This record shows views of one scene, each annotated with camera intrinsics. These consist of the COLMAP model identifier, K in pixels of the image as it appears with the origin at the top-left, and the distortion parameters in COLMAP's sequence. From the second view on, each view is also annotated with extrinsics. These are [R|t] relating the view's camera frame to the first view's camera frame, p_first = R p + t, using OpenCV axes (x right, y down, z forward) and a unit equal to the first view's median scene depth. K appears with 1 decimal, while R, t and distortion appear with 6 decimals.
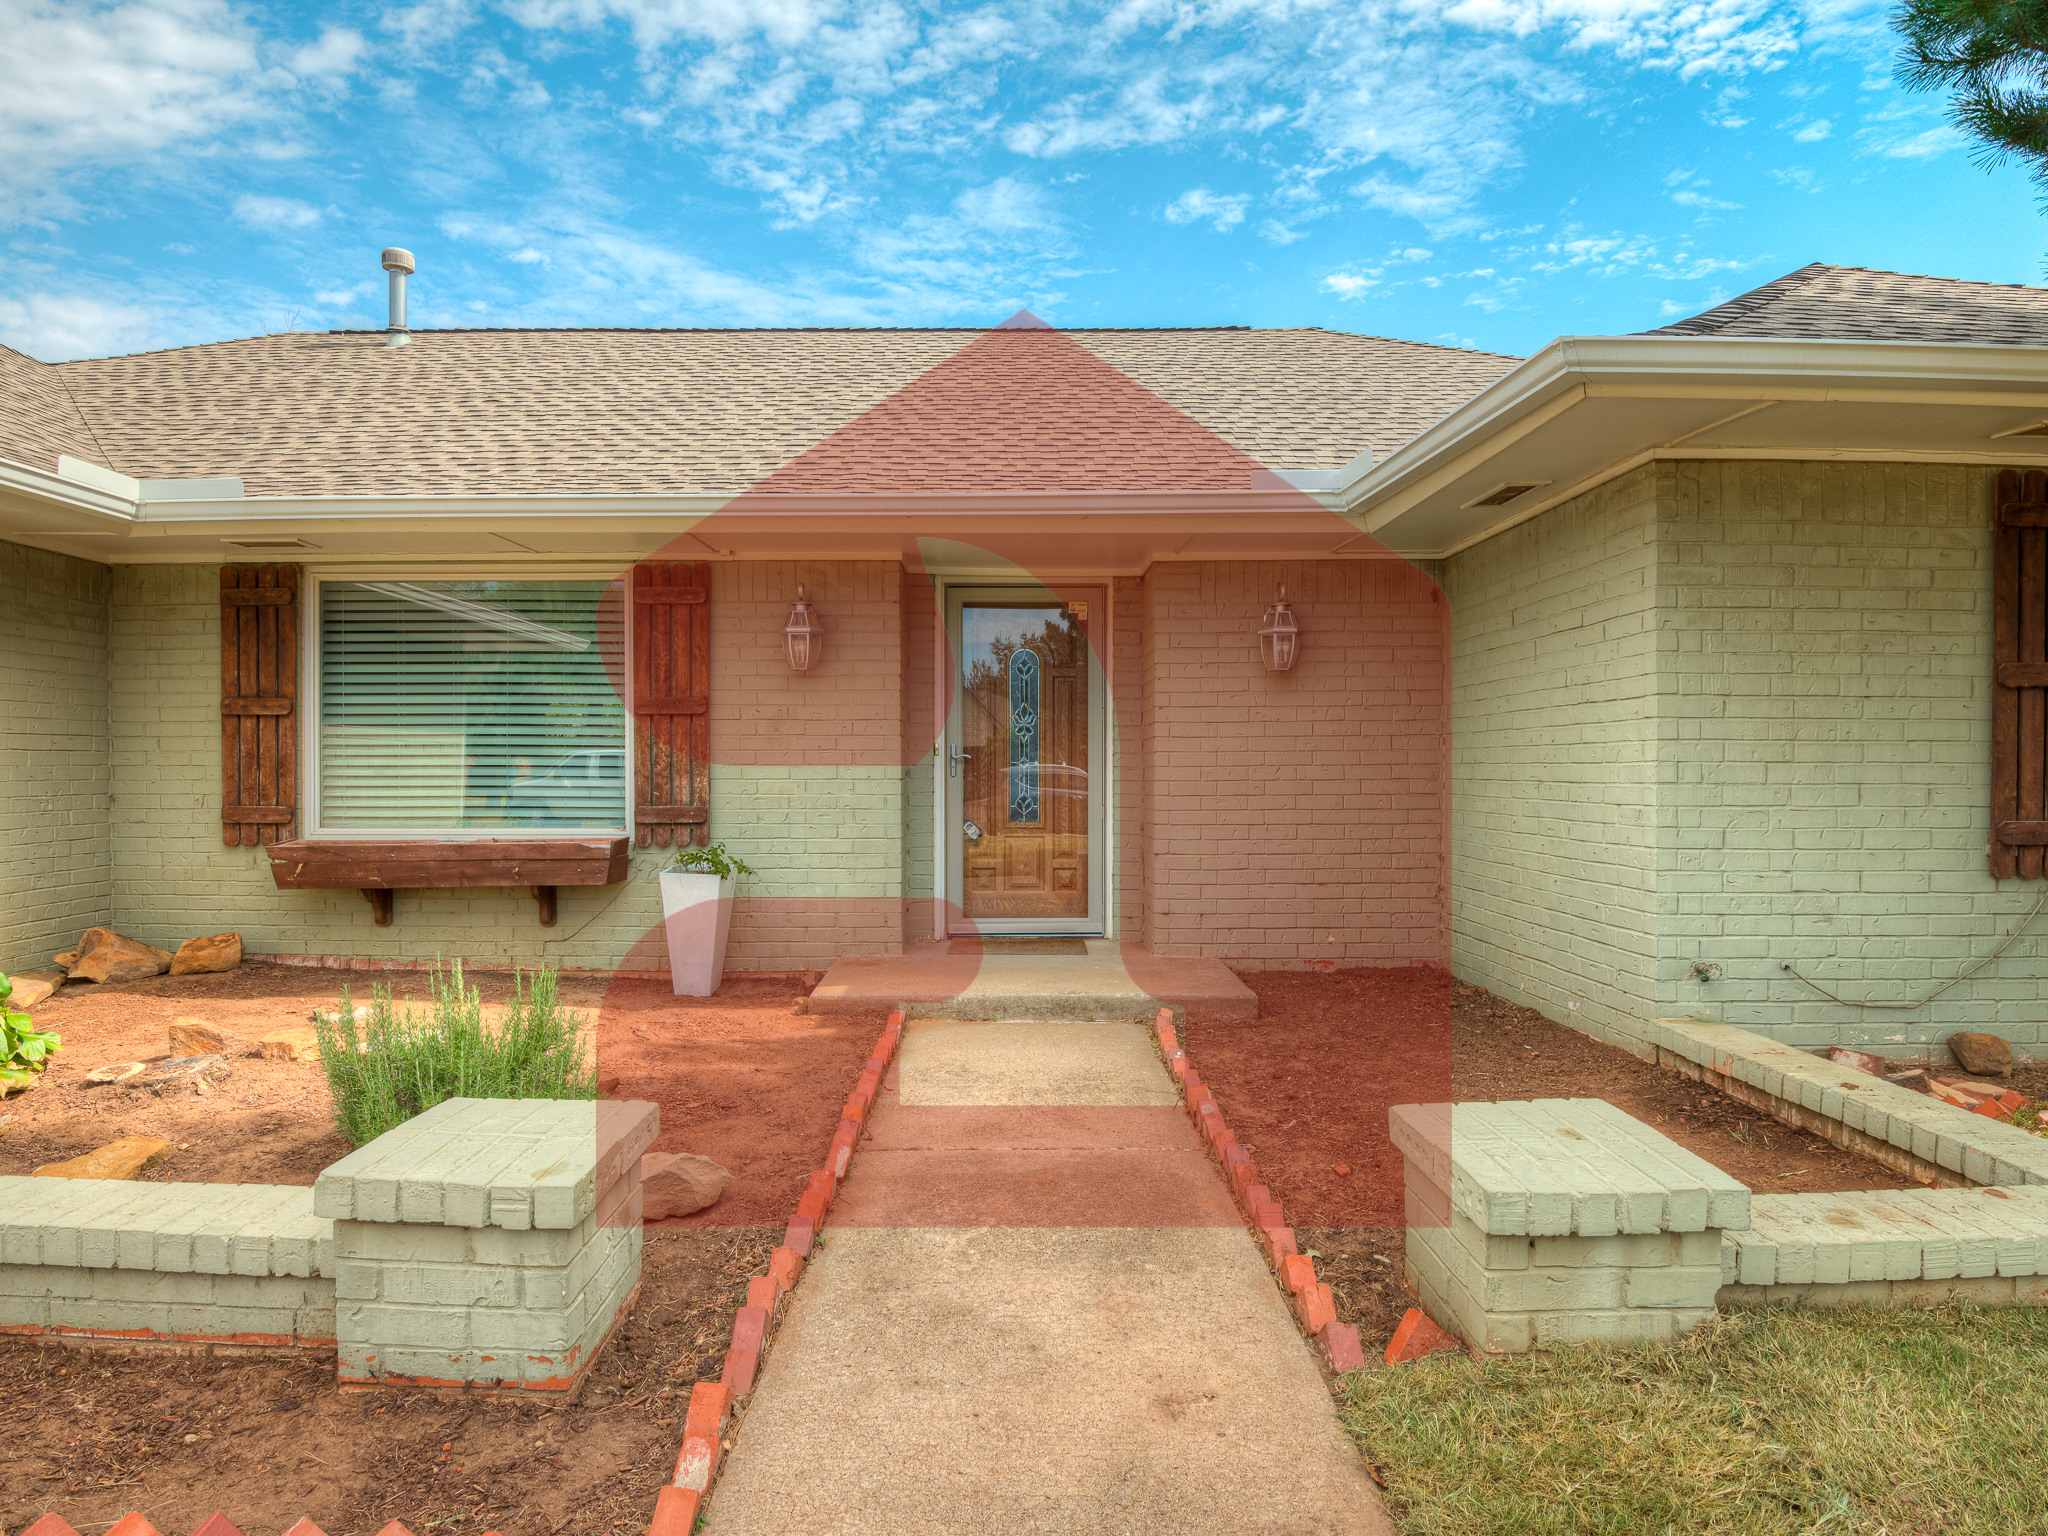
lens RADIAL K [[1122.9, 0, 1001.7], [0, 1122.9, 778.6], [0, 0, 1]] dist [-0.002966, -0.010722]
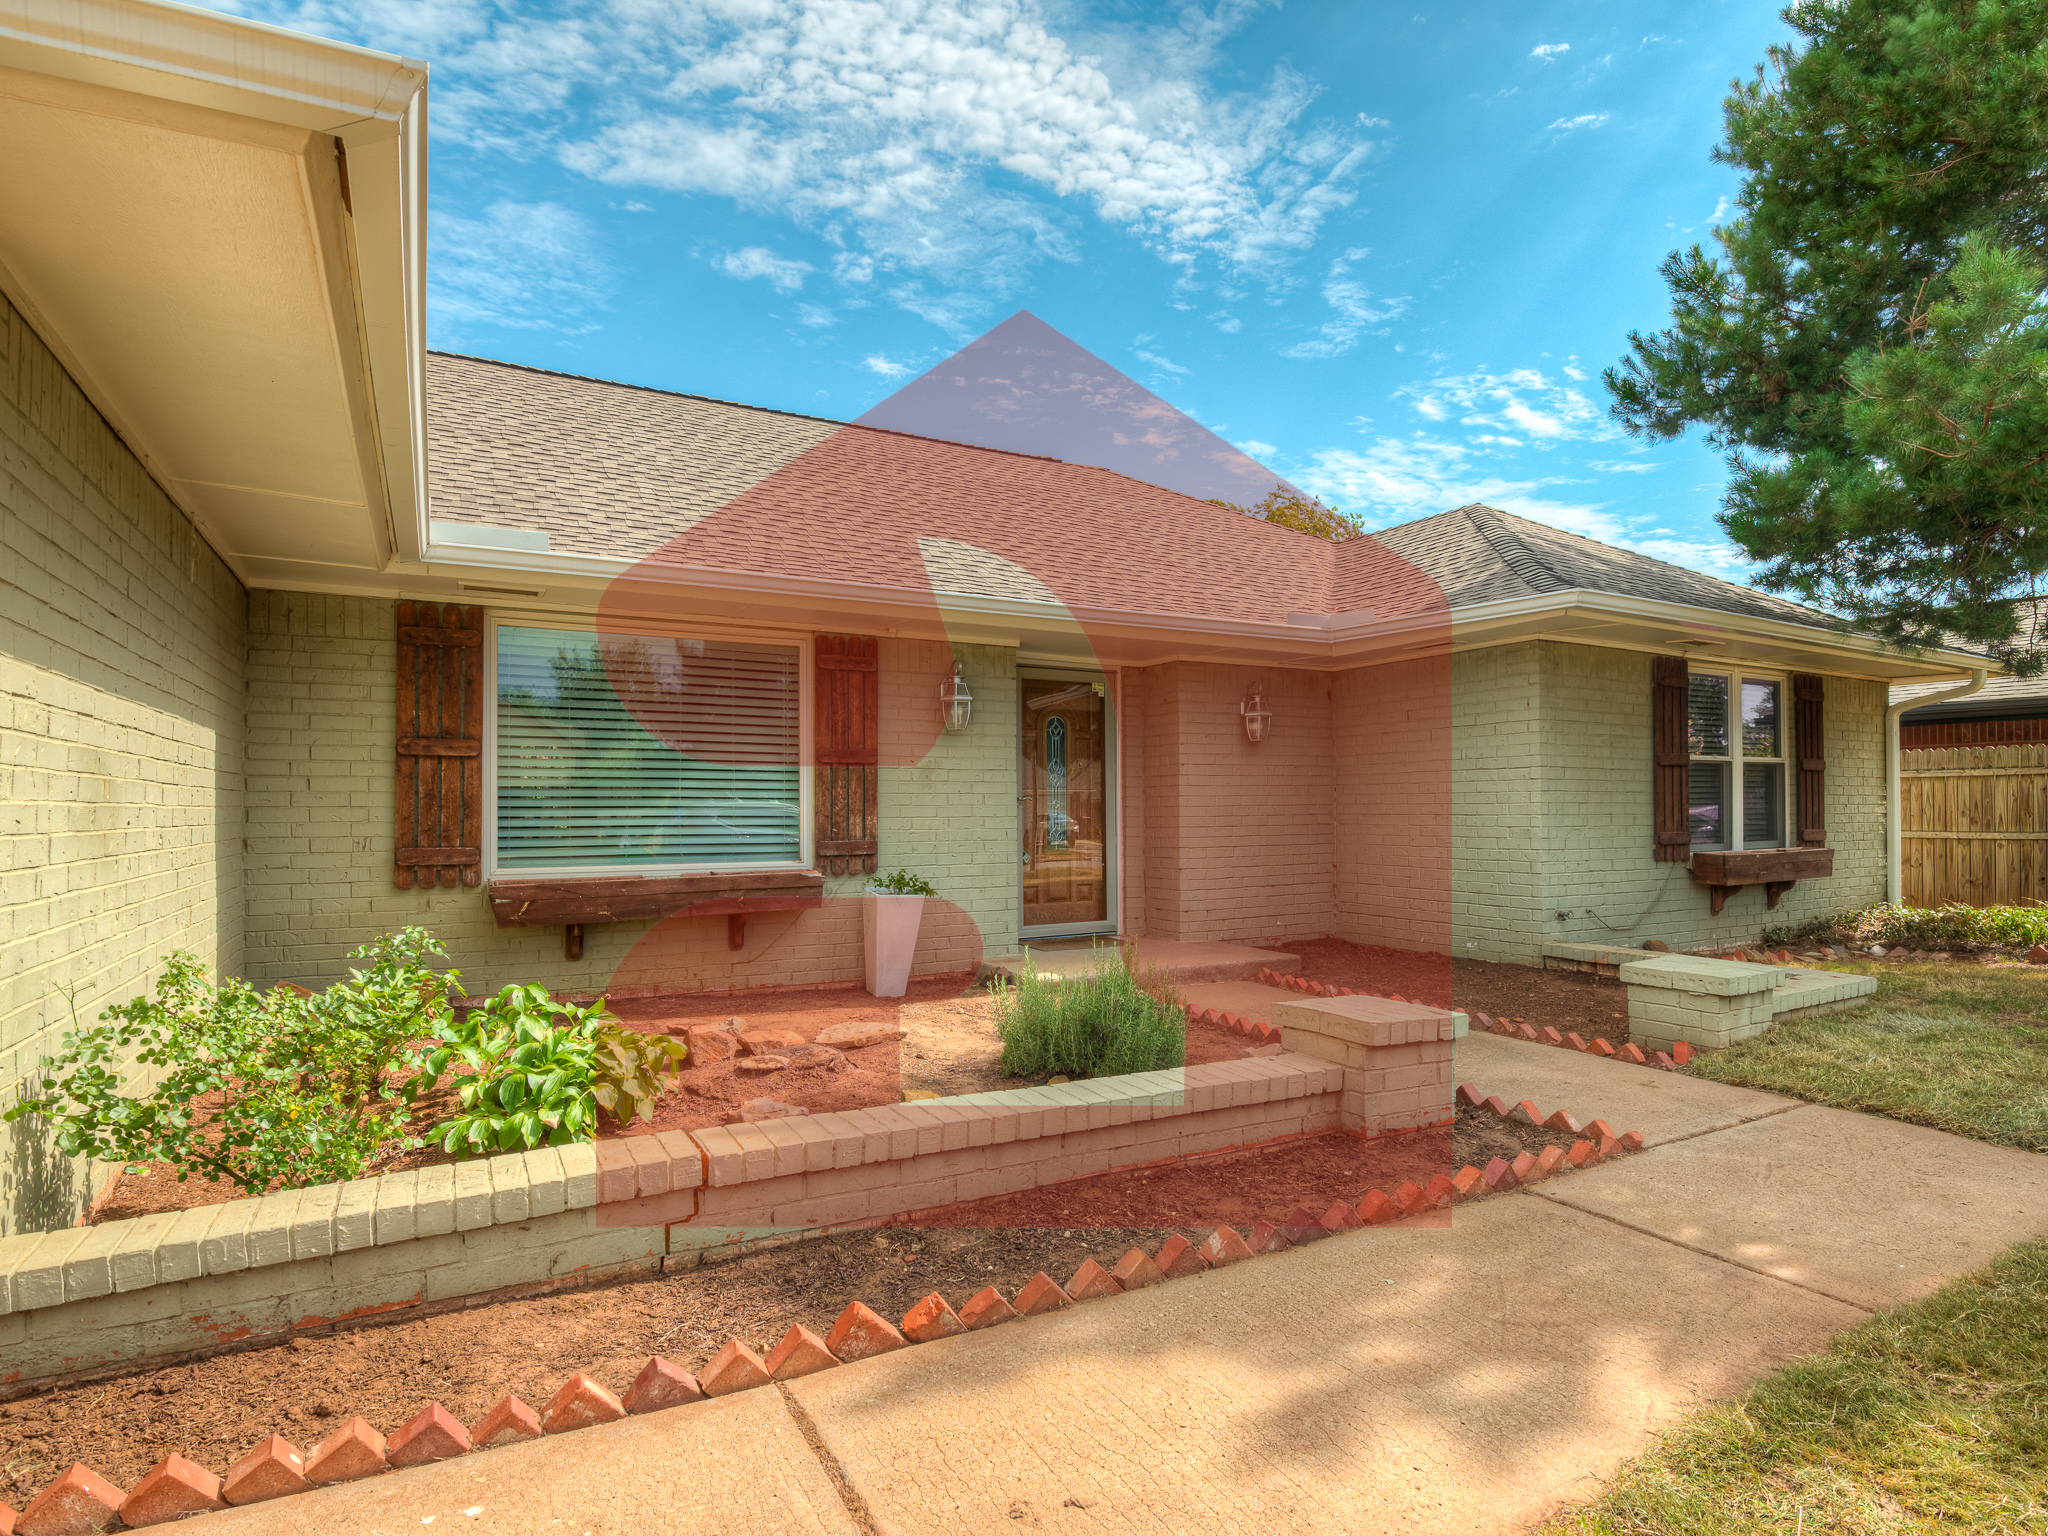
lens RADIAL K [[1122.9, 0, 1031.5], [0, 1122.9, 797.9], [0, 0, 1]] dist [-0.002966, -0.010722]
pose [[0.865821, 0.002502, 0.500348, -0.720575], [0.007829, 0.999797, -0.018547, 0.003068], [-0.500293, 0.019976, 0.865626, -0.121345]]
